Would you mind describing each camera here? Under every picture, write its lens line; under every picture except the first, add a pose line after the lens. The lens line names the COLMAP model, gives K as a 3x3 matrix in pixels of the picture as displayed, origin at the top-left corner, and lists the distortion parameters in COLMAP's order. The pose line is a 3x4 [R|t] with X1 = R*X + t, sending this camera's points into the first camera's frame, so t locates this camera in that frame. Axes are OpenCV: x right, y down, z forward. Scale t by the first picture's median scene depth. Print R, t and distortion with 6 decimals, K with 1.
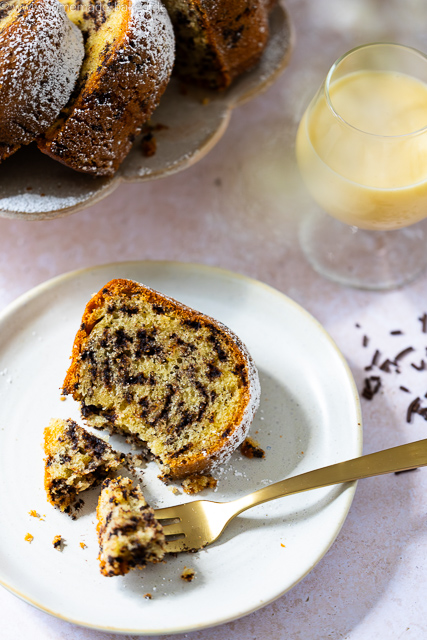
lens RADIAL K [[1985.0, 0, 213.8], [0, 1985.0, 304.9], [0, 0, 1]] dist [-0.036211, -0.848015]
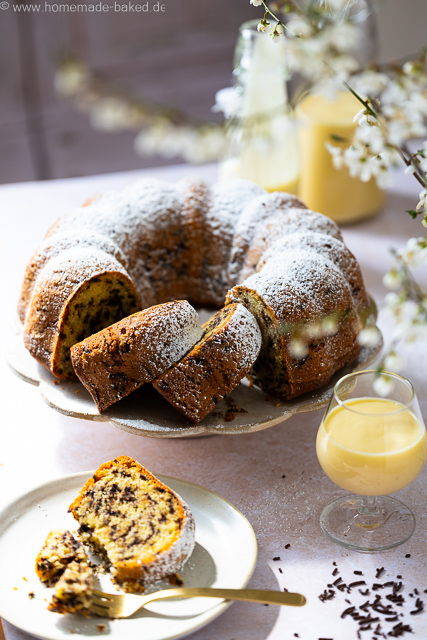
lens RADIAL K [[1985.0, 0, 213.8], [0, 1985.0, 304.9], [0, 0, 1]] dist [-0.036211, -0.848015]
pose [[0.936697, 0.174478, -0.303571, 0.421010], [-0.290892, 0.870345, -0.397343, 0.474193], [0.194884, 0.460496, 0.866004, -0.378965]]
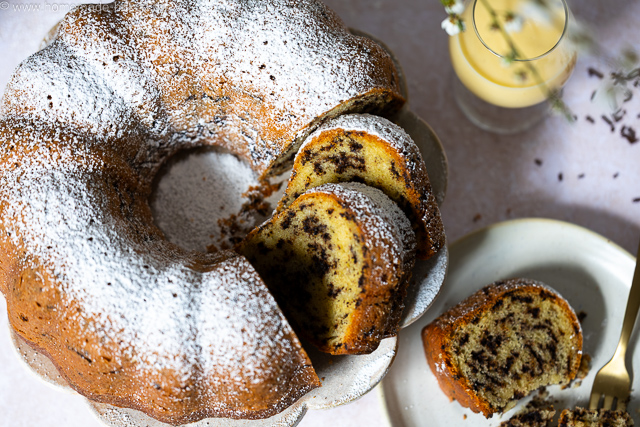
lens RADIAL K [[1985.0, 0, 320.0], [0, 1985.0, 213.5], [0, 0, 1]] dist [-0.036211, -0.848015]
pose [[0.462066, -0.855172, 0.234894, -0.386838], [0.743431, 0.517922, 0.423163, -0.671807], [-0.483534, -0.020902, 0.875076, -0.067780]]
